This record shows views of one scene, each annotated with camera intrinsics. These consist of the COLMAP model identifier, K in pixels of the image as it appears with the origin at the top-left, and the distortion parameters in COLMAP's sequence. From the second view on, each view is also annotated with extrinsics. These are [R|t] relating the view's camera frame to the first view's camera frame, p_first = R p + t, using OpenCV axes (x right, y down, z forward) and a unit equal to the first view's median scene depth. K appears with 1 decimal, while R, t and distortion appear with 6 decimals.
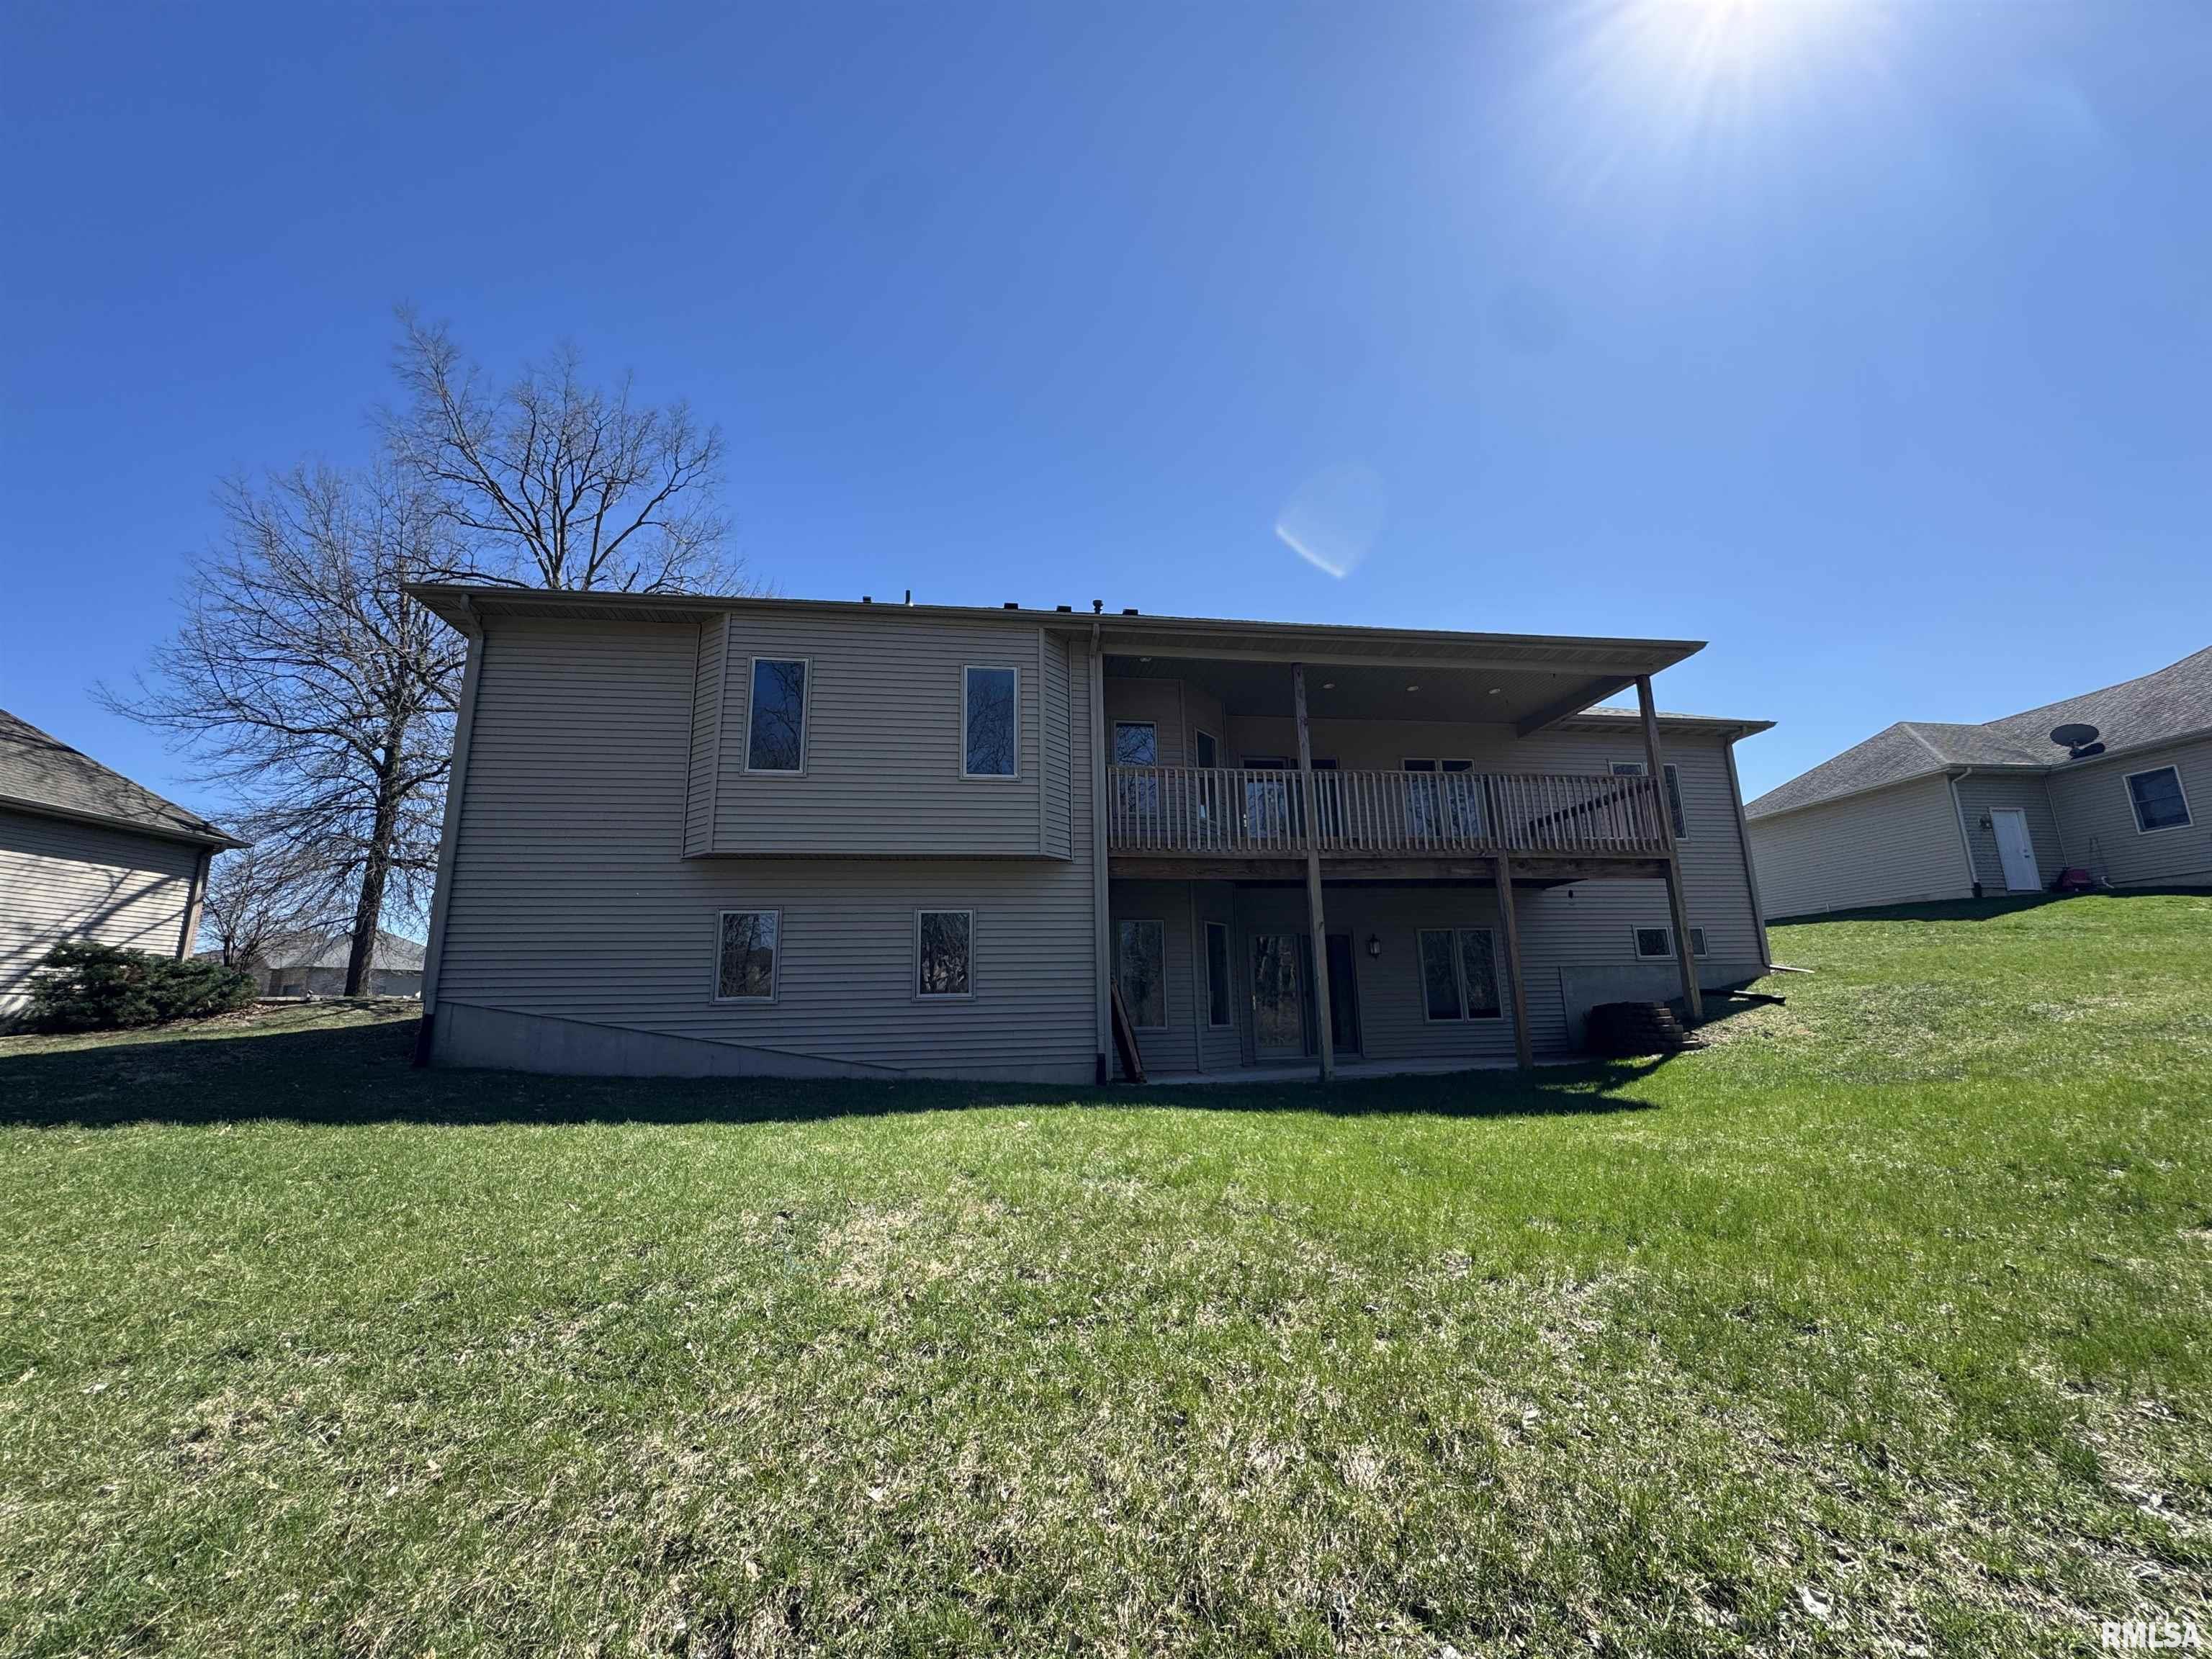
lens RADIAL K [[883.2, 0, 1108.3], [0, 883.2, 826.6], [0, 0, 1]] dist [-0.005518, 0.000827]
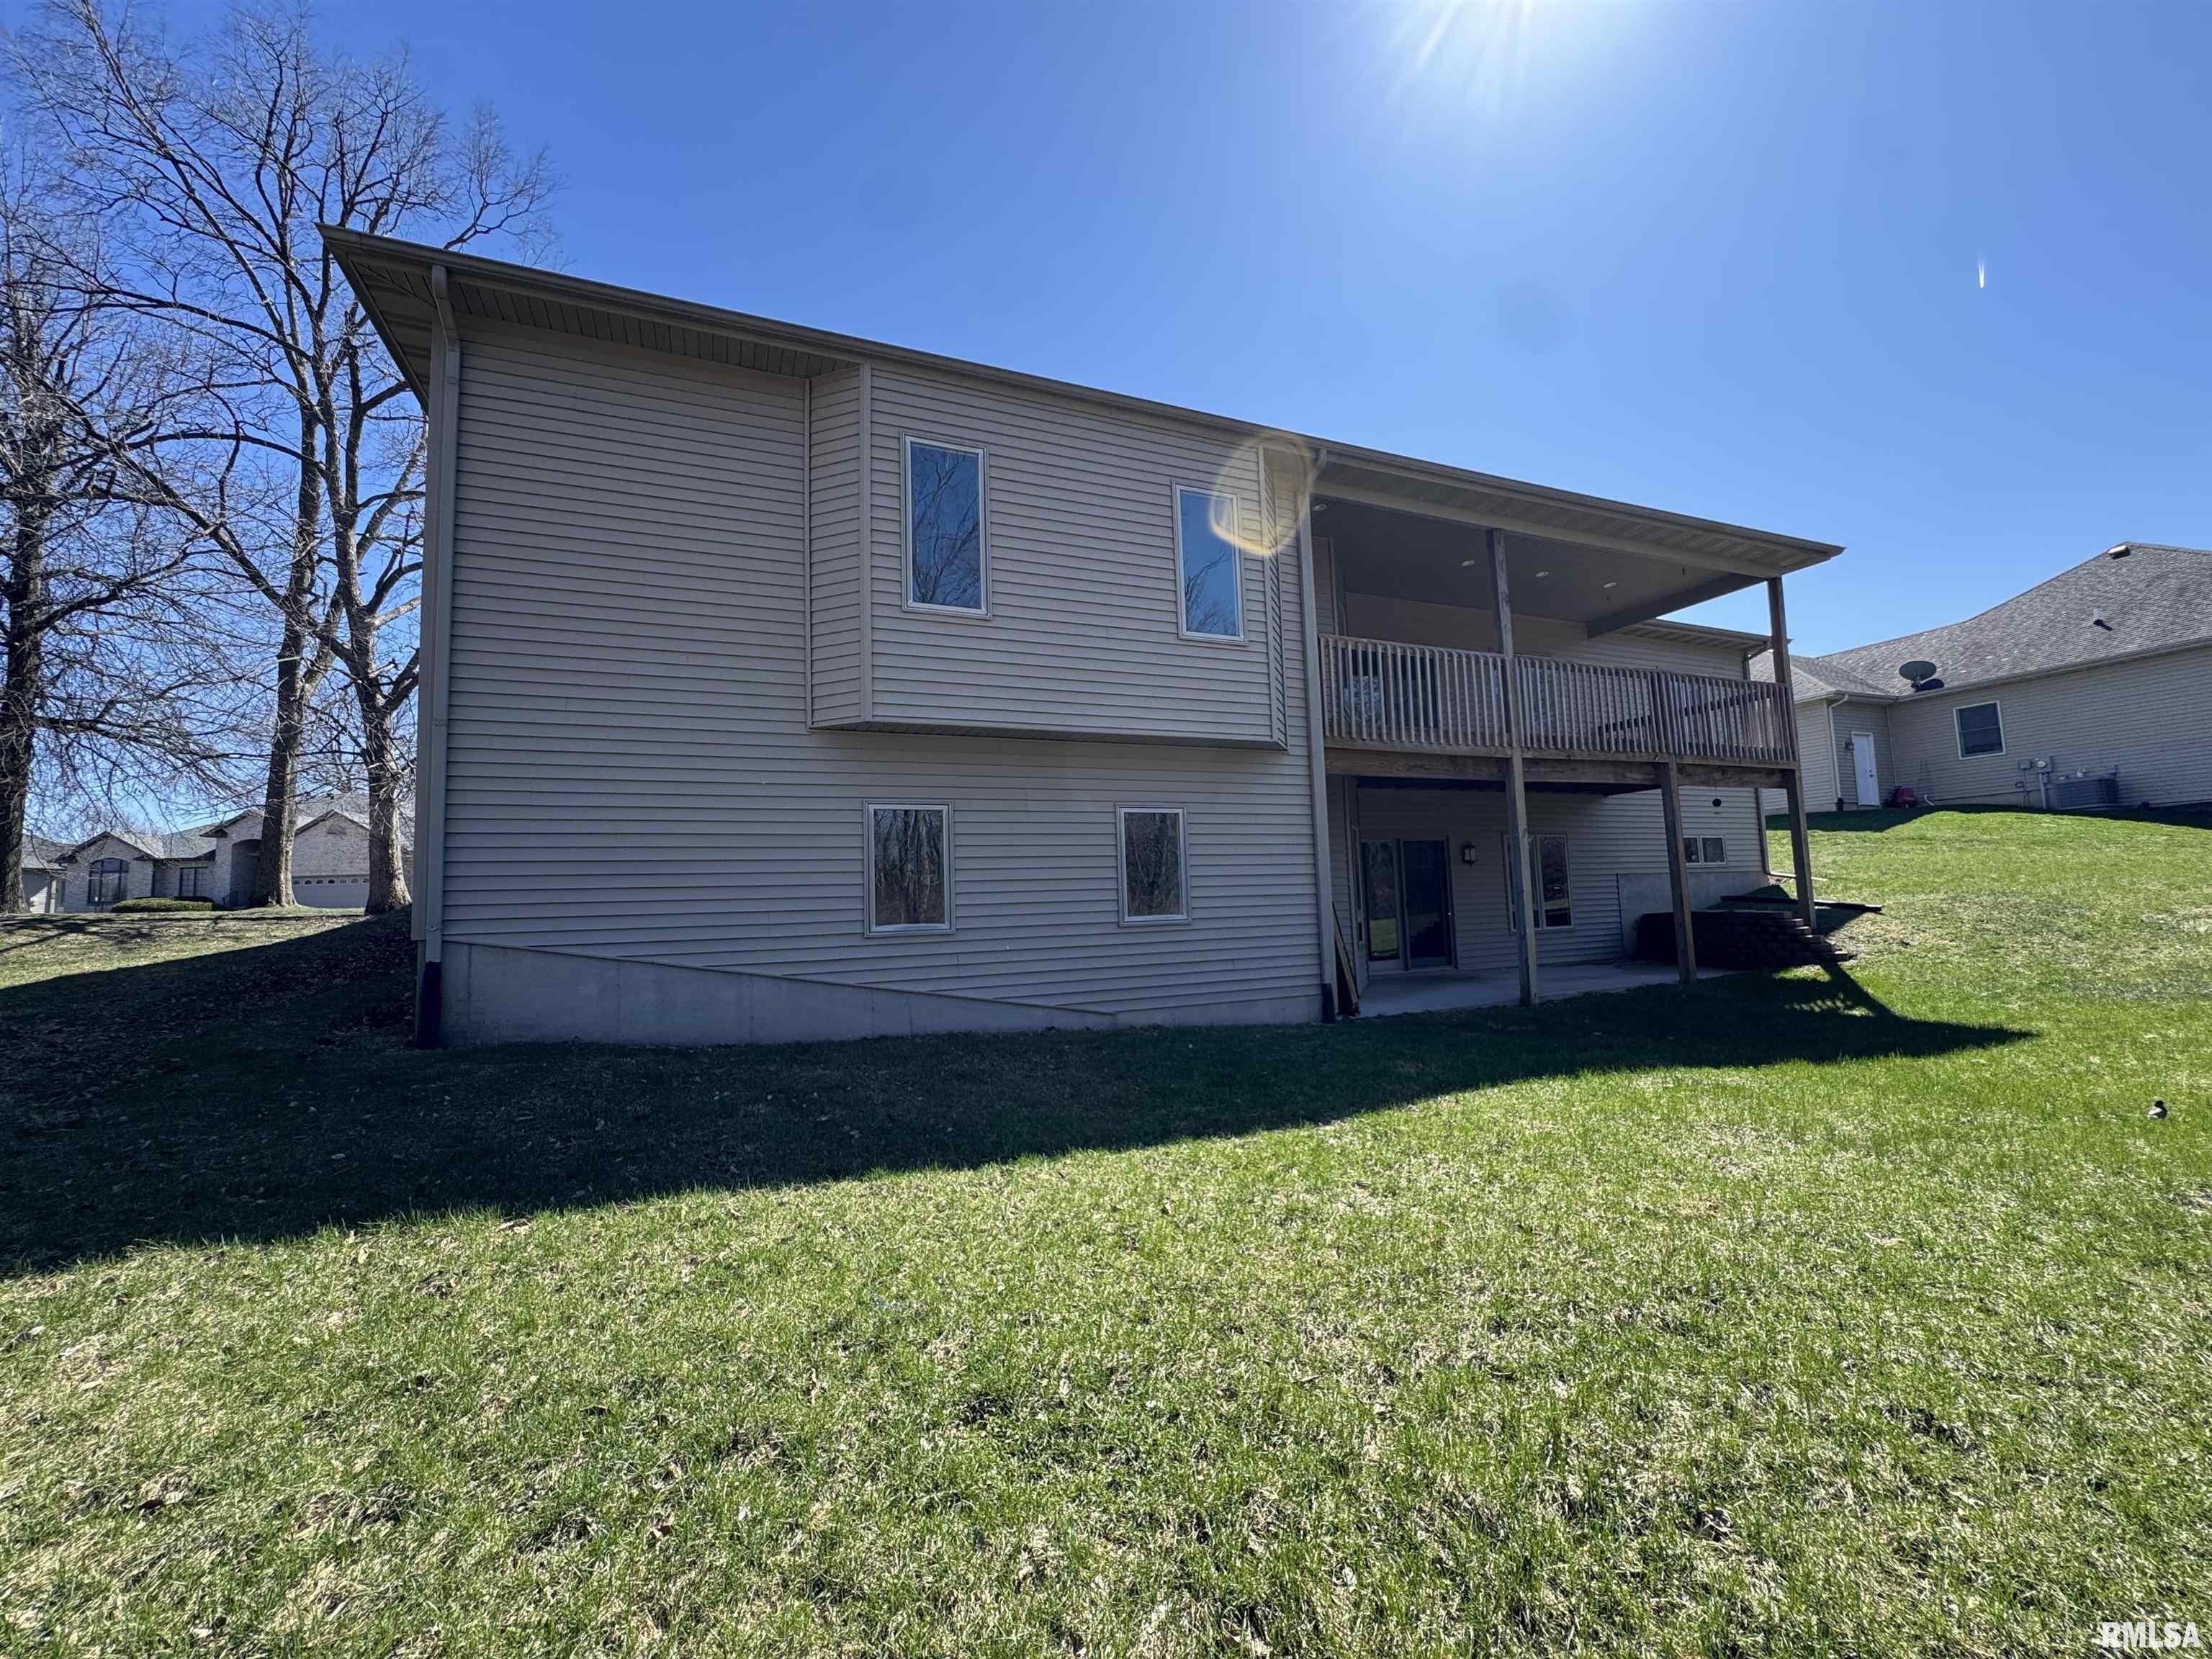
lens RADIAL K [[883.2, 0, 1101.5], [0, 883.2, 828.2], [0, 0, 1]] dist [-0.005518, 0.000827]
pose [[0.969619, 0.011952, 0.244327, -0.383109], [-0.040955, 0.992640, 0.113970, 0.023052], [-0.241167, -0.120514, 0.962972, 0.243093]]
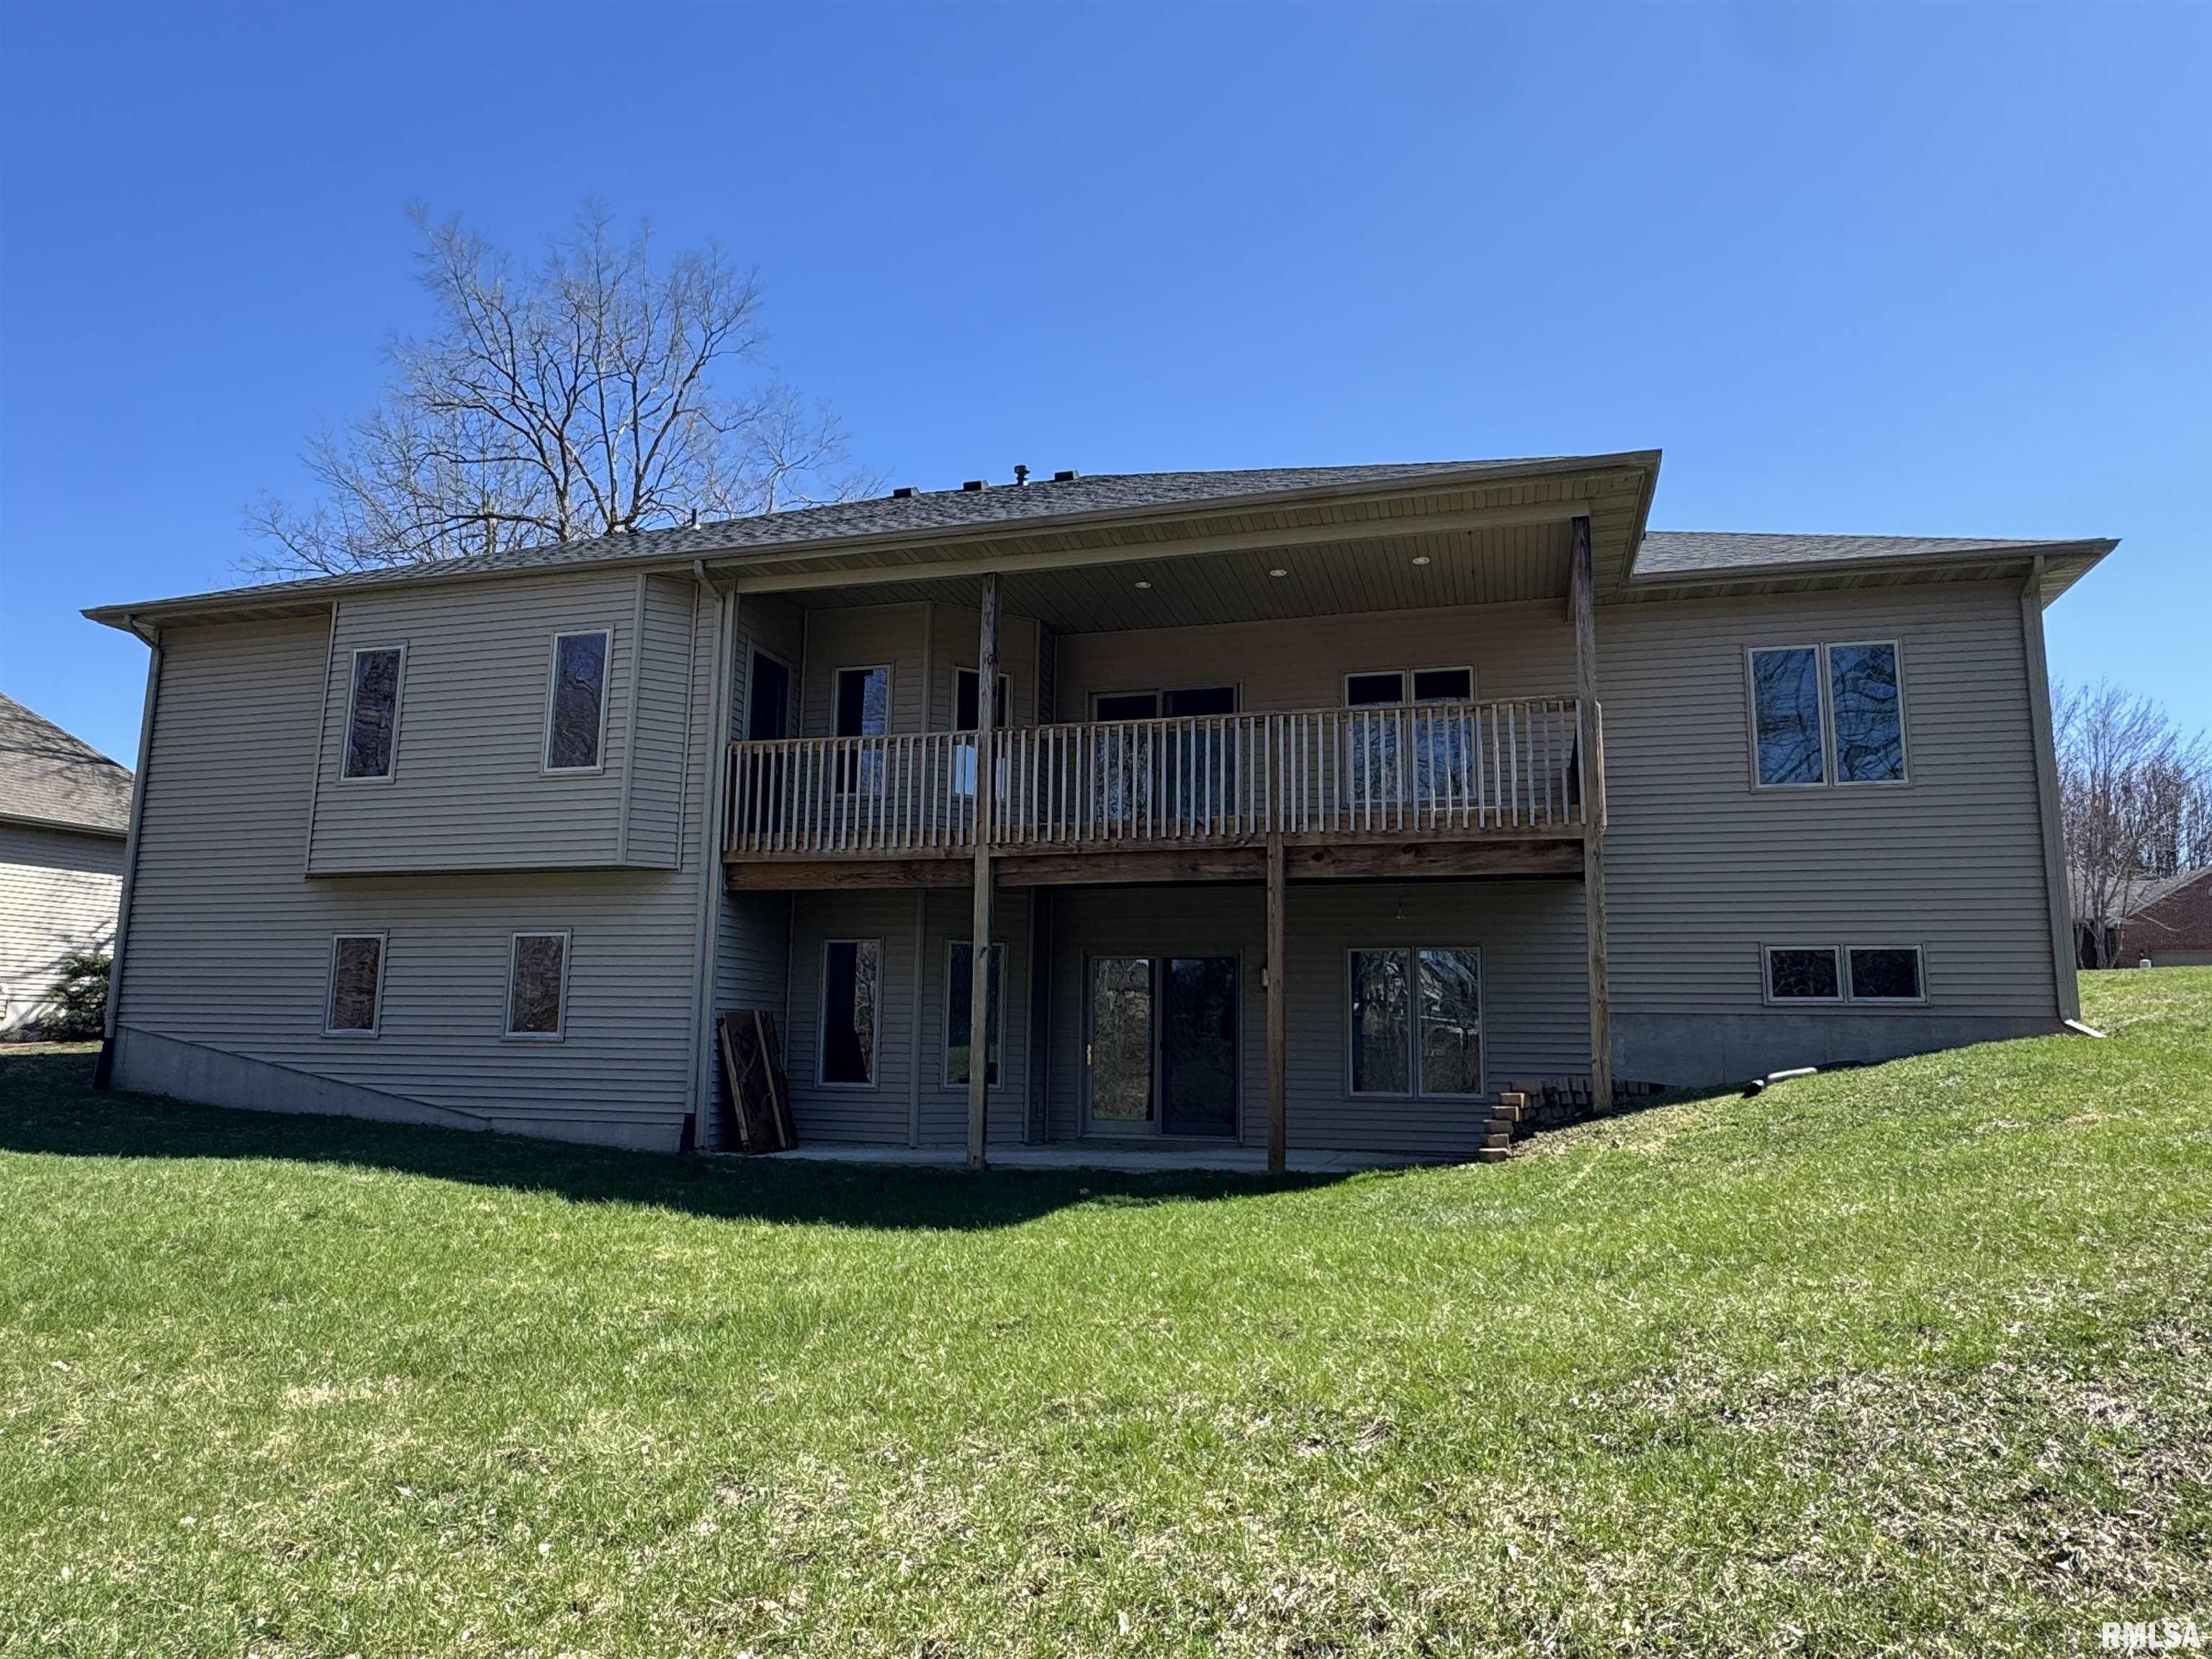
lens RADIAL K [[1406.0, 0, 1112.6], [0, 1406.0, 830.2], [0, 0, 1]] dist [-0.002746, -0.000309]
pose [[0.904603, -0.029682, -0.425220, 0.802893], [0.055357, 0.997305, 0.048149, -0.033478], [0.422645, -0.067095, 0.903809, 0.032436]]
